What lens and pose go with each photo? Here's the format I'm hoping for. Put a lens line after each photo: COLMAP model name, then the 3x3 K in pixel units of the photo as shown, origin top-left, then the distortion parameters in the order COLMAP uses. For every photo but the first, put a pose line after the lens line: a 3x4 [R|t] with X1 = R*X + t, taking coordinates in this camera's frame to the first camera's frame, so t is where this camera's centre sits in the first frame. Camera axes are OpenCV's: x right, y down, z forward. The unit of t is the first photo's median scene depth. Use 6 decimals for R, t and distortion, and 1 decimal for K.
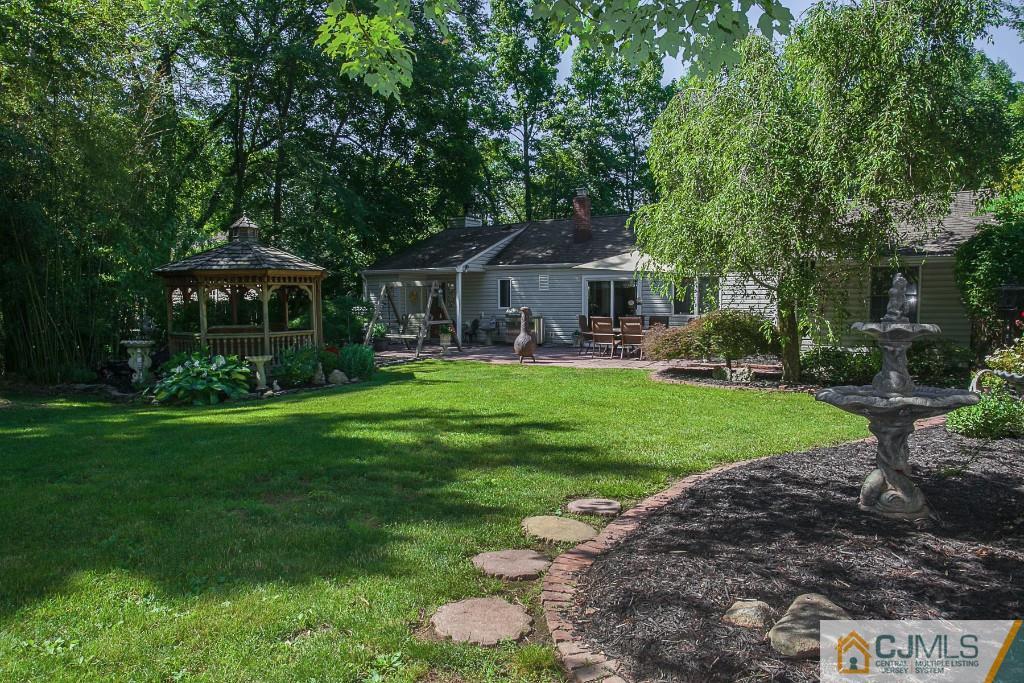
lens RADIAL K [[707.5, 0, 511.8], [0, 707.5, 346.2], [0, 0, 1]] dist [-0.046281, -0.000849]
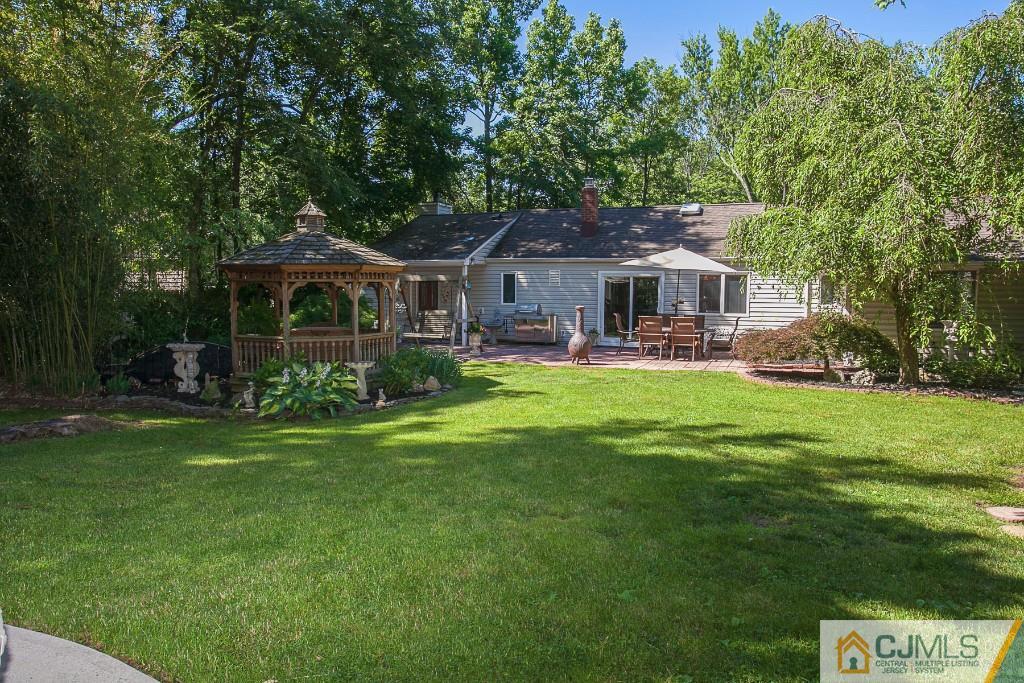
lens RADIAL K [[767.7, 0, 512.1], [0, 767.7, 338.9], [0, 0, 1]] dist [-0.008357, -0.000372]
pose [[0.982524, -0.001385, 0.186128, -0.199546], [0.001175, 0.999999, 0.001239, -0.009330], [-0.186130, -0.000999, 0.982525, 0.001846]]
